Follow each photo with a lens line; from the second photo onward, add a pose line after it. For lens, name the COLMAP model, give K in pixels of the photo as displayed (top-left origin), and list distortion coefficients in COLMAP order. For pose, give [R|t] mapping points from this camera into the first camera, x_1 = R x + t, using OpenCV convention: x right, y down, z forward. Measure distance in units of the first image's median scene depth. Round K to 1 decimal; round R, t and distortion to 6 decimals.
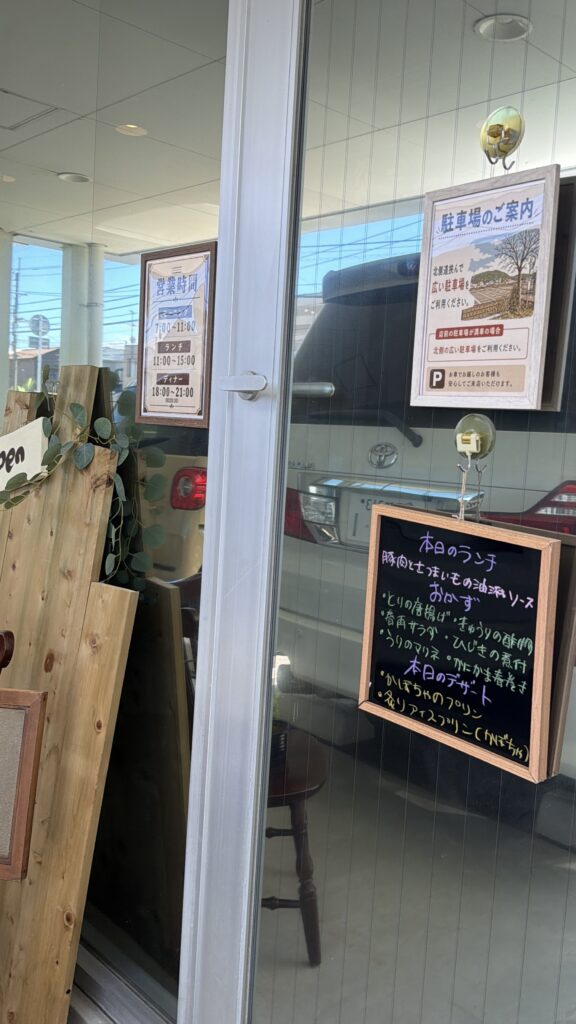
lens RADIAL K [[815.2, 0, 289.2], [0, 815.2, 484.5], [0, 0, 1]] dist [0.147340, -0.246326]
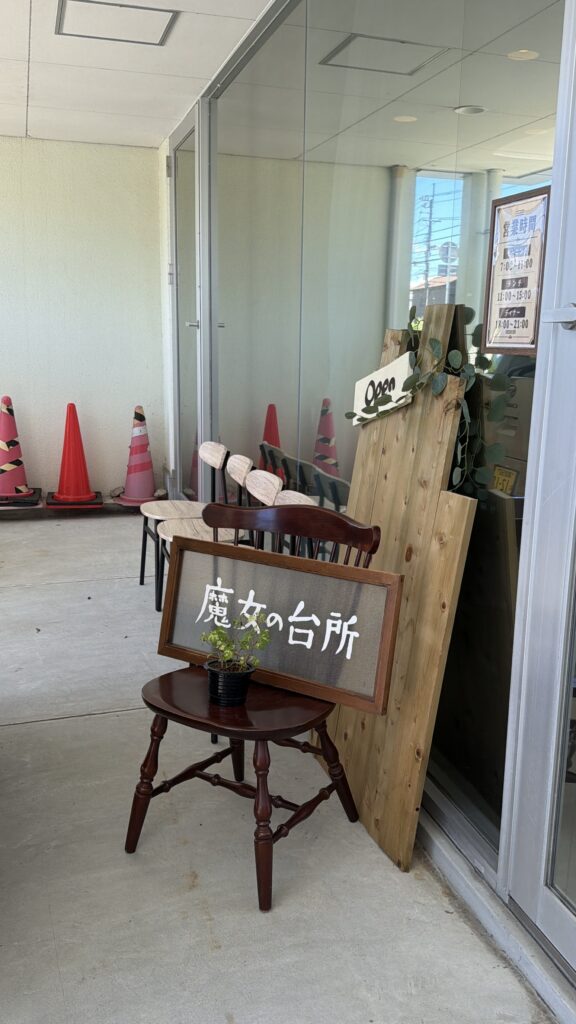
lens RADIAL K [[815.2, 0, 289.2], [0, 815.2, 484.5], [0, 0, 1]] dist [0.147340, -0.246326]
pose [[0.887855, 0.038836, -0.458482, 0.108017], [0.001008, 0.996265, 0.086342, 0.007338], [0.460123, -0.077121, 0.884499, -0.150213]]
